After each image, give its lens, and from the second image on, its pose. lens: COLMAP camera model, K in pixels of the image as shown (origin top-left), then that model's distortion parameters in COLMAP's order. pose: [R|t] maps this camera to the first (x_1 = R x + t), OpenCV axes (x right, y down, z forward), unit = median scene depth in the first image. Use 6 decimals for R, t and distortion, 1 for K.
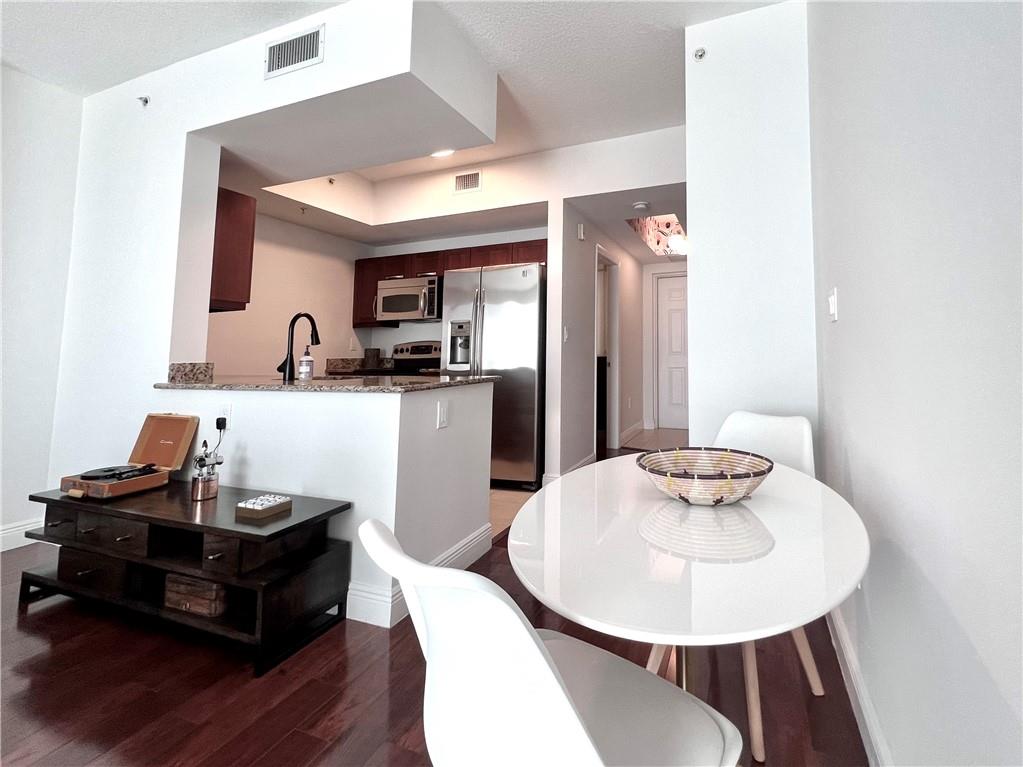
lens RADIAL K [[434.0, 0, 510.3], [0, 434.0, 360.5], [0, 0, 1]] dist [0.000040, -0.000538]
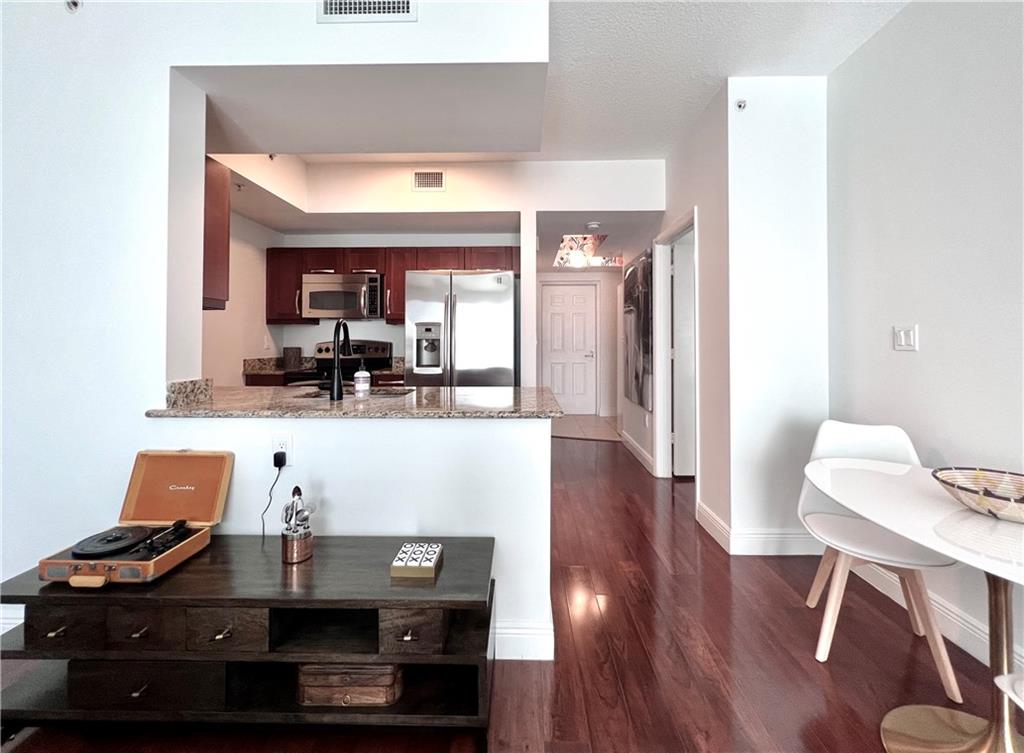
lens RADIAL K [[392.0, 0, 512.0], [0, 392.0, 376.5], [0, 0, 1]] dist [-0.000967, 0.000485]
pose [[0.945007, -0.017446, 0.326585, -0.249055], [-0.001901, 0.998266, 0.058827, -0.025894], [-0.327045, -0.056213, 0.943335, 0.092883]]
